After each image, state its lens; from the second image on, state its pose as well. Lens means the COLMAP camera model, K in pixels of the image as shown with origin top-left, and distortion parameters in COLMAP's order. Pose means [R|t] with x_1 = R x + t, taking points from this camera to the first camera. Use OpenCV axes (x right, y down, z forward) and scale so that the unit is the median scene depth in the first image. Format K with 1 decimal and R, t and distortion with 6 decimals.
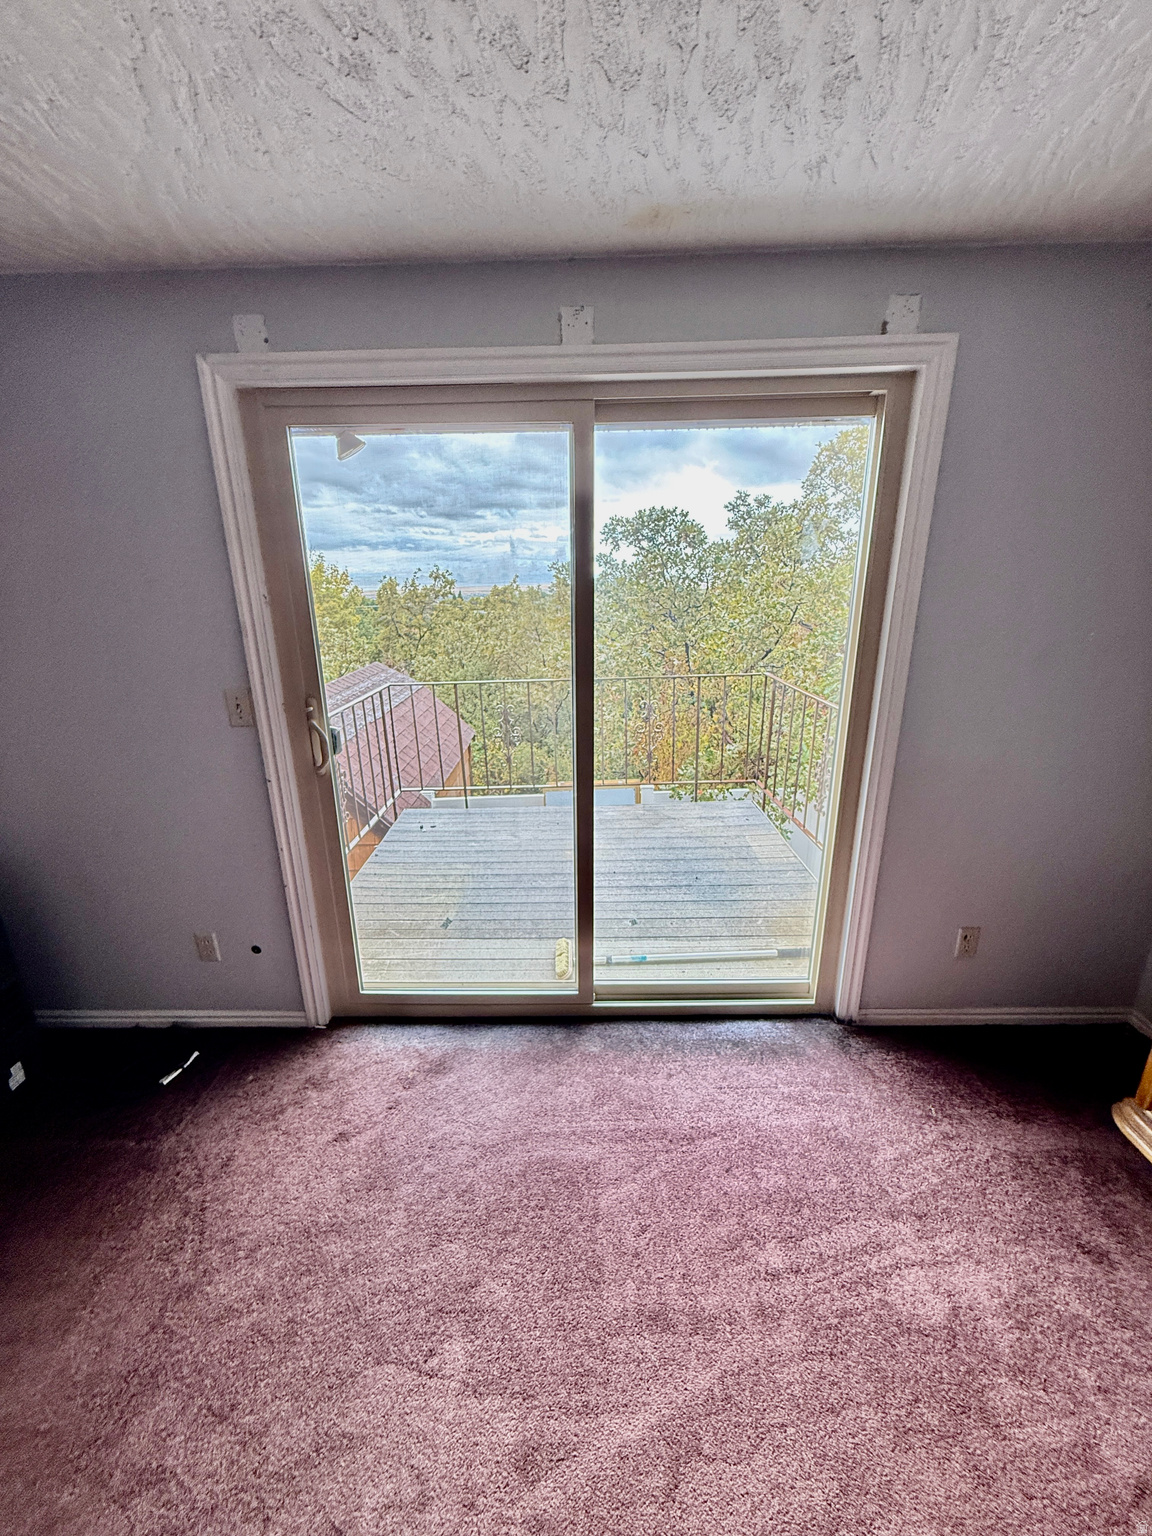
lens RADIAL K [[610.9, 0, 573.4], [0, 610.9, 763.5], [0, 0, 1]] dist [-0.000493, 0.000209]
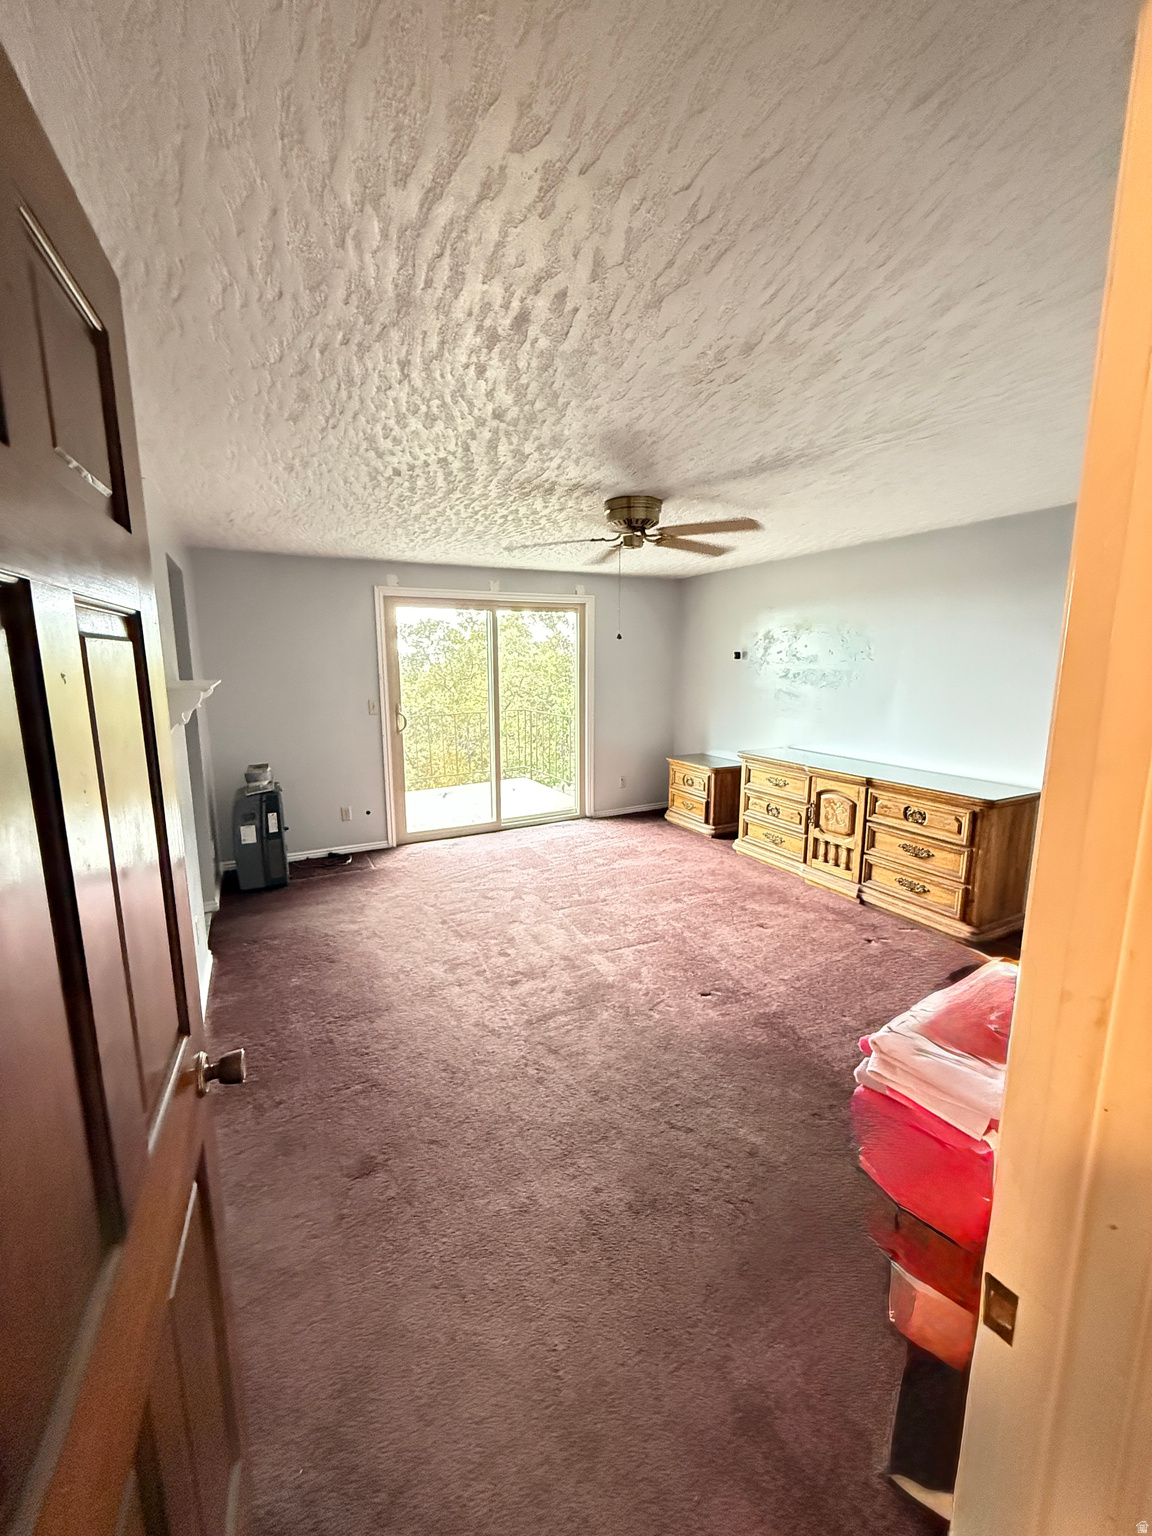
lens RADIAL K [[610.9, 0, 573.4], [0, 610.9, 763.5], [0, 0, 1]] dist [-0.000493, 0.000209]
pose [[0.883488, -0.070769, 0.463078, -0.986235], [0.129082, 0.987031, -0.095430, 0.488841], [-0.450319, 0.144087, 0.881165, -1.597159]]
